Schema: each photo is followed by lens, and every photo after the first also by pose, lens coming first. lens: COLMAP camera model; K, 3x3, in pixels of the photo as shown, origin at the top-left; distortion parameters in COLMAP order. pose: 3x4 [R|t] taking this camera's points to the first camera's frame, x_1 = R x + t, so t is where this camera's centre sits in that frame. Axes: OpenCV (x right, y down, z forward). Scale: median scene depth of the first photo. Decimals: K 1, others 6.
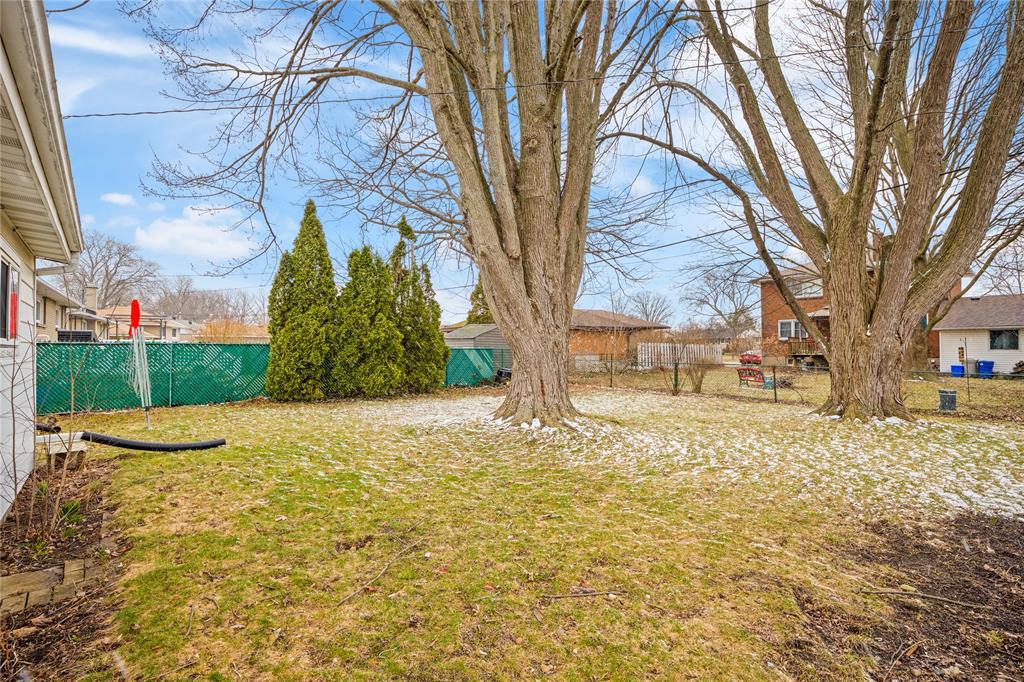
lens RADIAL K [[459.7, 0, 507.4], [0, 459.7, 339.4], [0, 0, 1]] dist [0.020347, -0.004029]
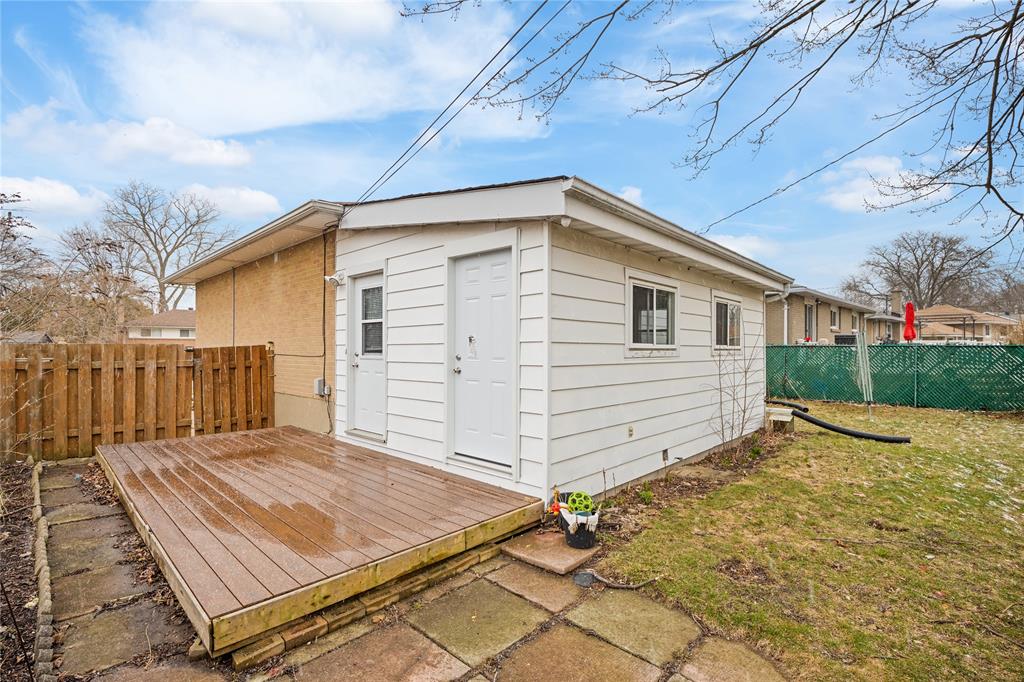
lens RADIAL K [[459.7, 0, 507.1], [0, 459.7, 345.1], [0, 0, 1]] dist [0.020347, -0.004029]
pose [[0.119166, -0.005831, -0.992857, 0.281091], [0.016853, 0.999851, -0.003849, -0.003505], [0.992731, -0.016274, 0.119246, -0.014589]]
